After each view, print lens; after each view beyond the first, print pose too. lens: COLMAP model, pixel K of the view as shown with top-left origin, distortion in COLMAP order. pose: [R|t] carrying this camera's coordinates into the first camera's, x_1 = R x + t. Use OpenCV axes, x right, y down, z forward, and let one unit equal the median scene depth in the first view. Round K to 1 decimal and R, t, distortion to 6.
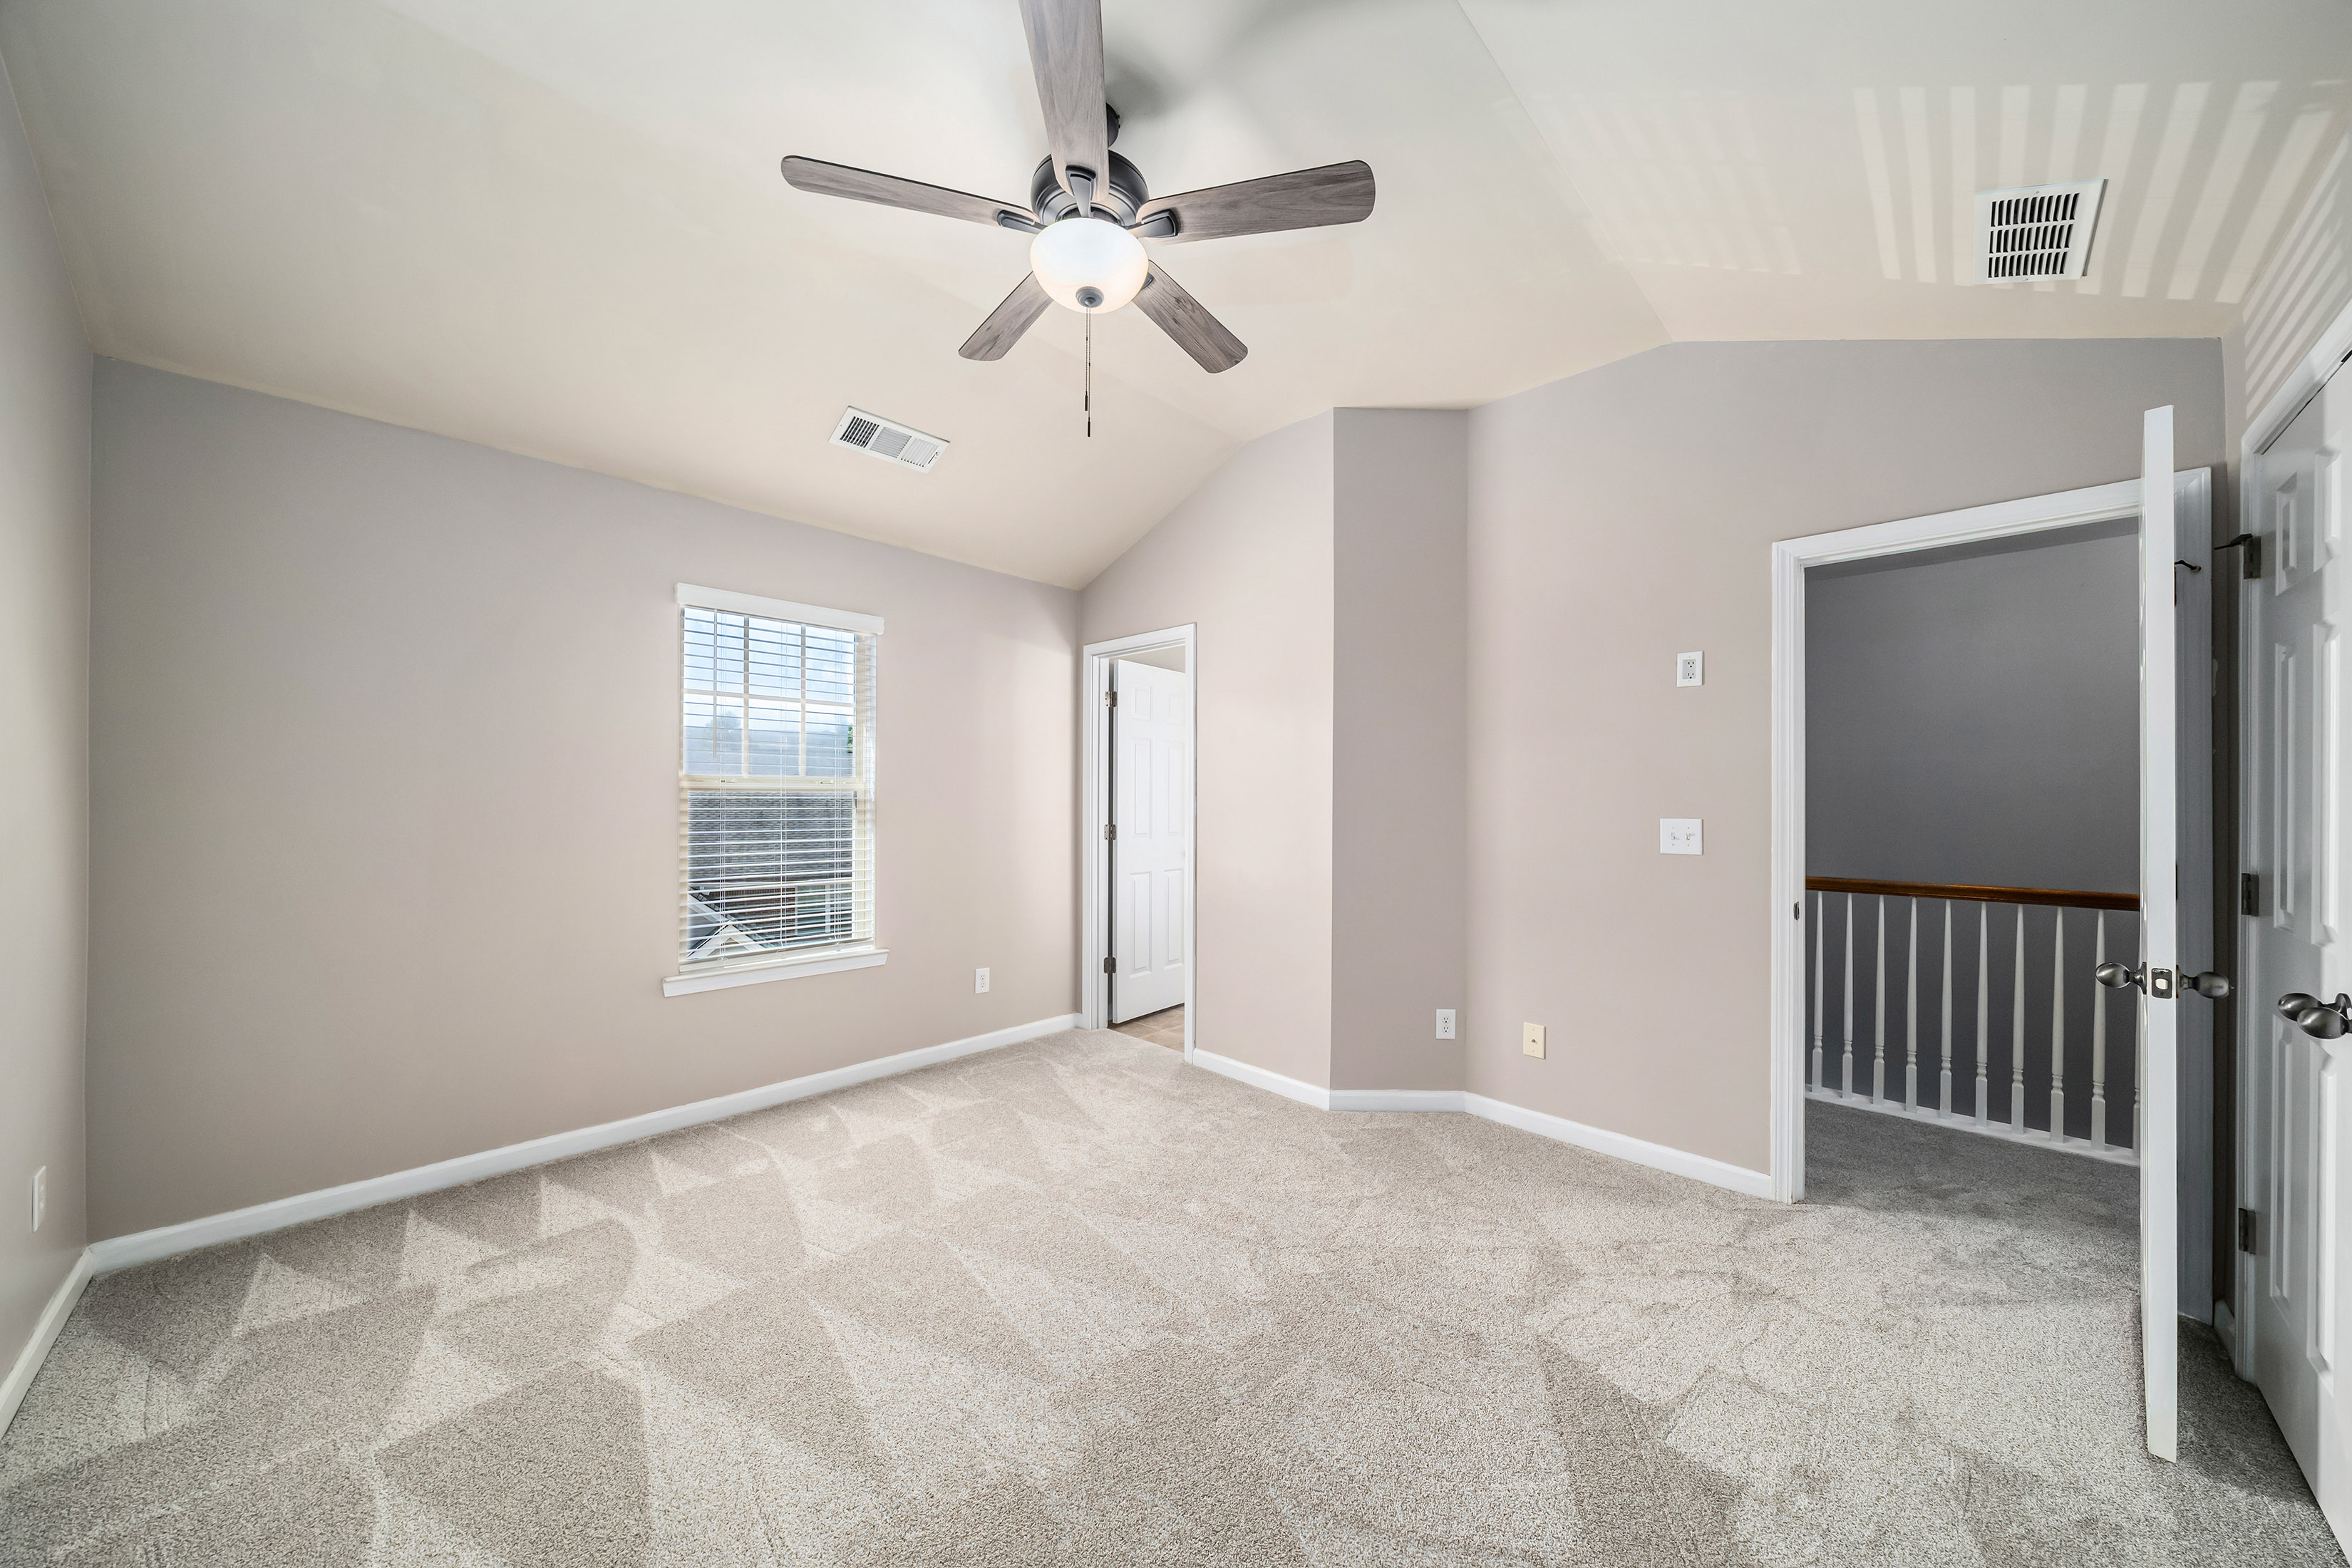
lens RADIAL K [[796.0, 0, 1176.0], [0, 796.0, 784.0], [0, 0, 1]] dist [-0.001155, -0.000066]
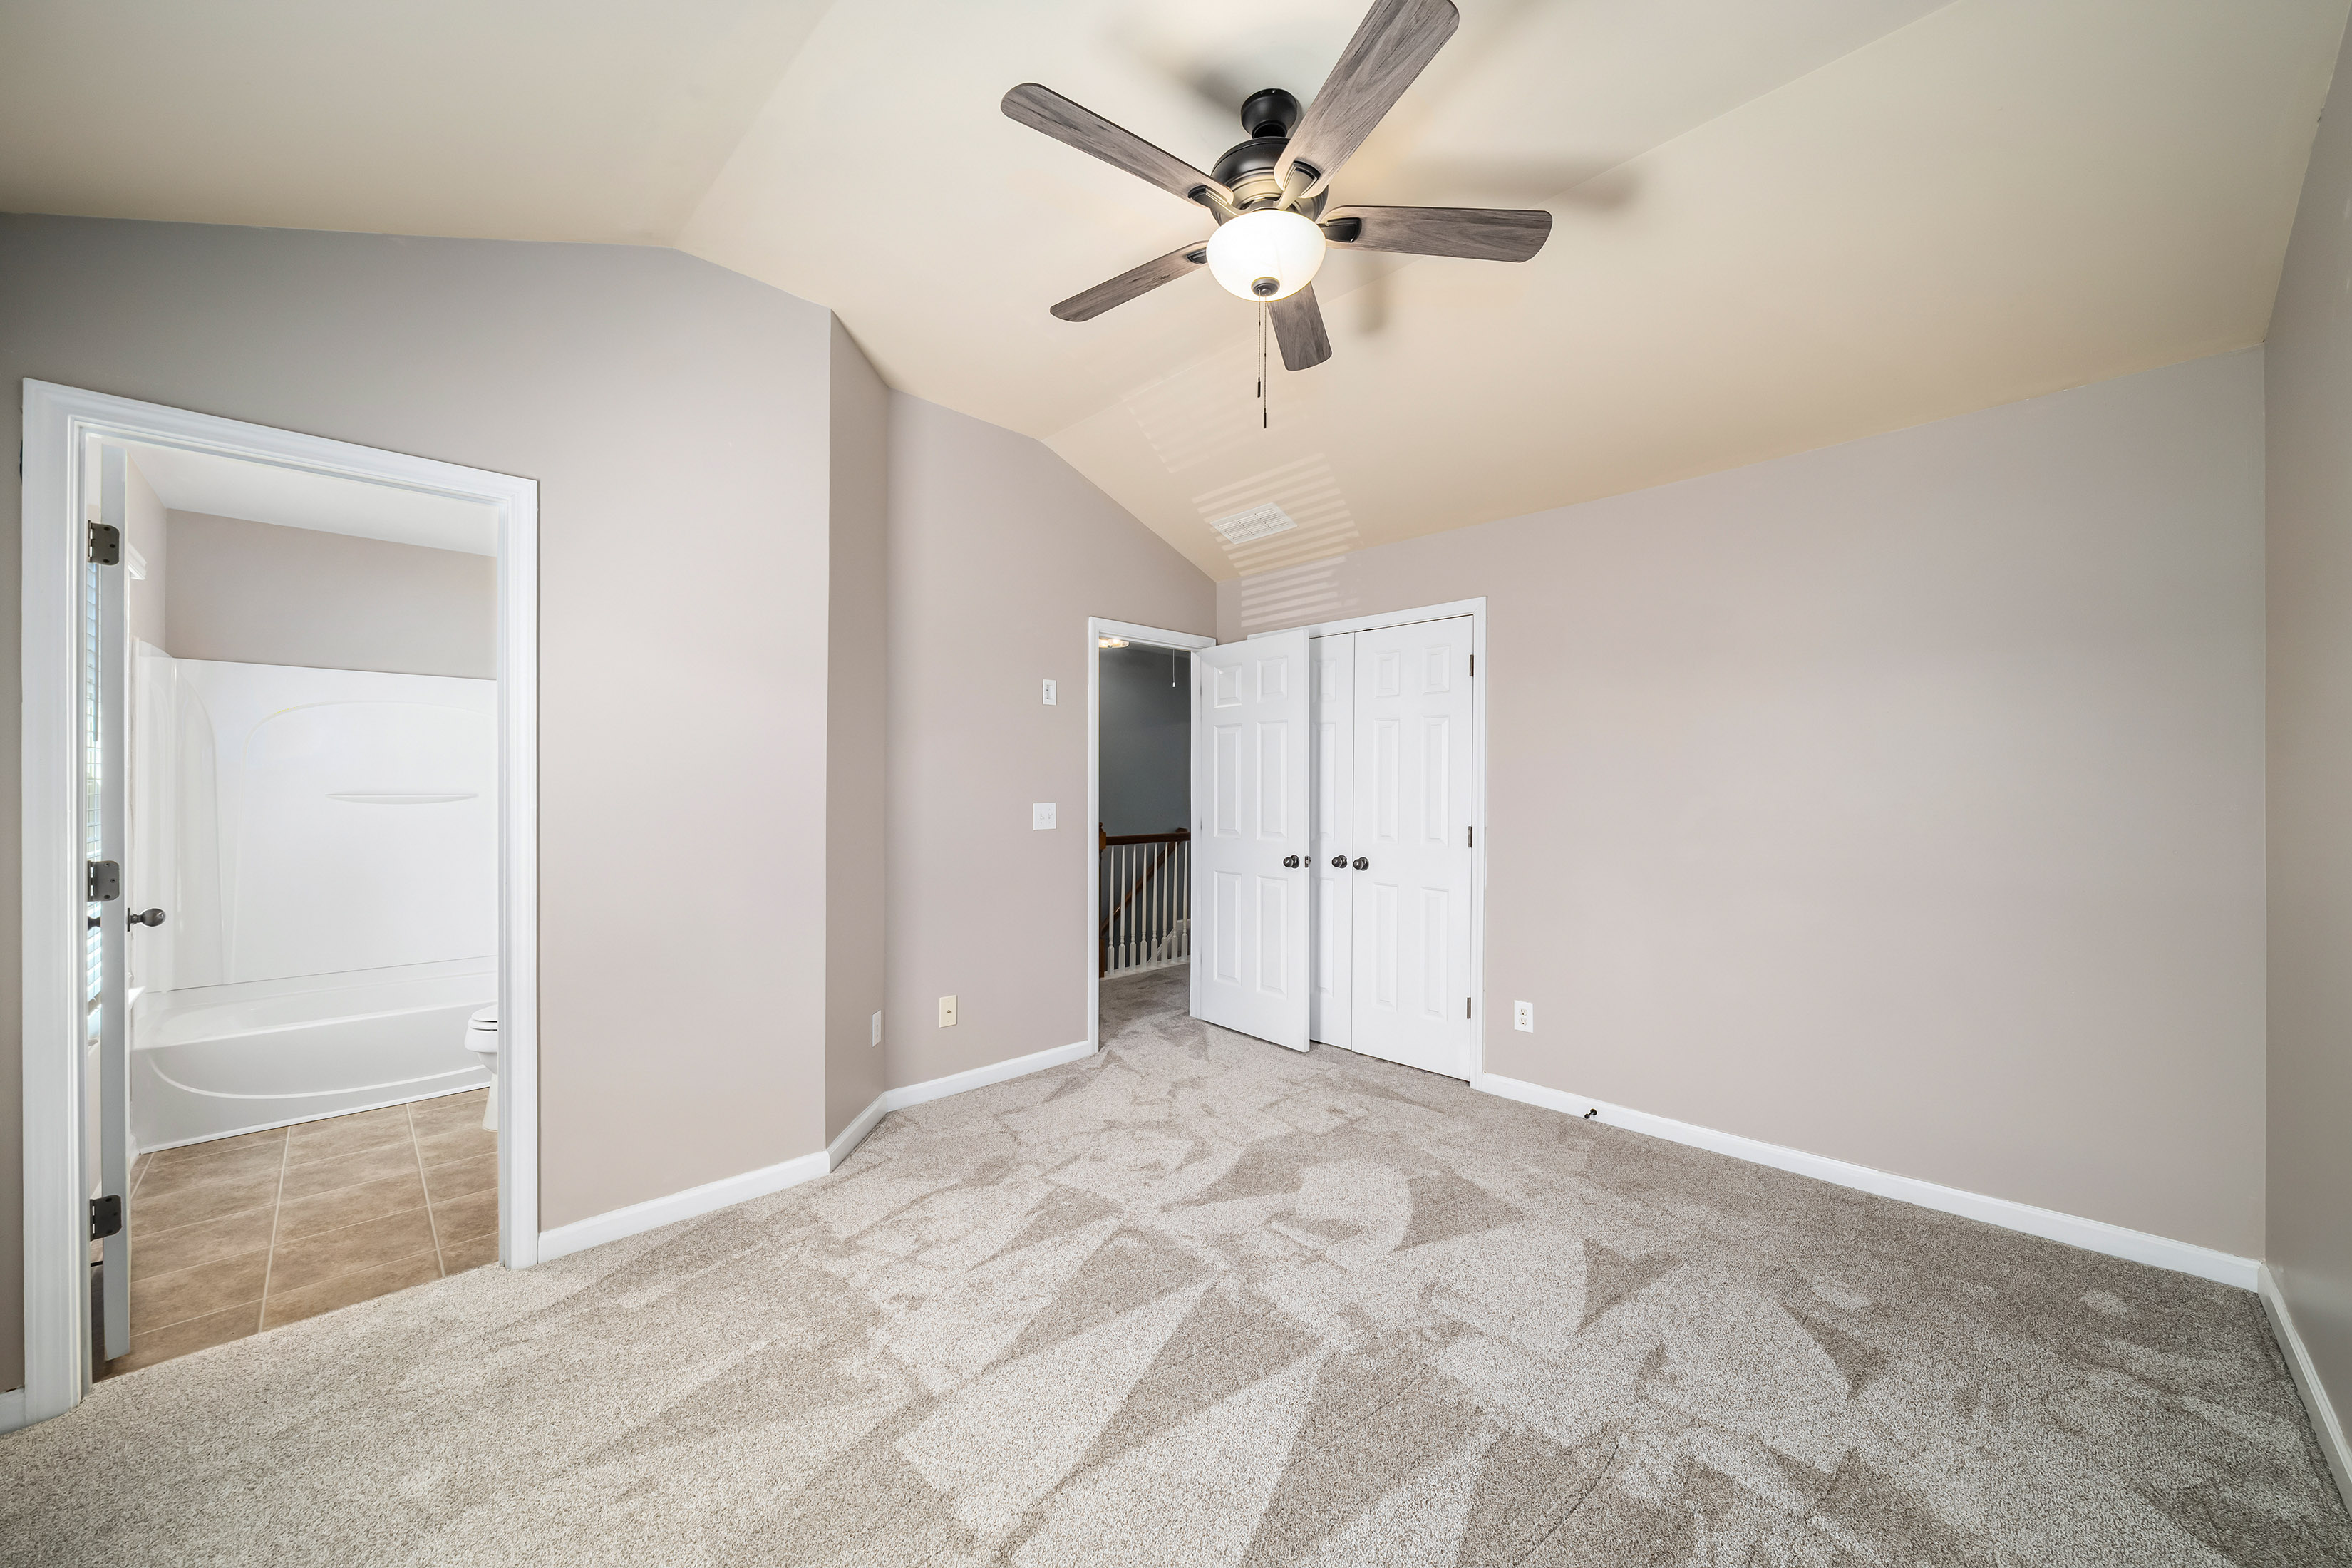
lens RADIAL K [[870.0, 0, 1176.0], [0, 870.0, 784.0], [0, 0, 1]] dist [0.000755, 0.000012]
pose [[0.031946, -0.007721, 0.999460, -0.902904], [-0.012058, 0.999894, 0.008110, -0.002968], [-0.999417, -0.012310, 0.031850, 0.810135]]
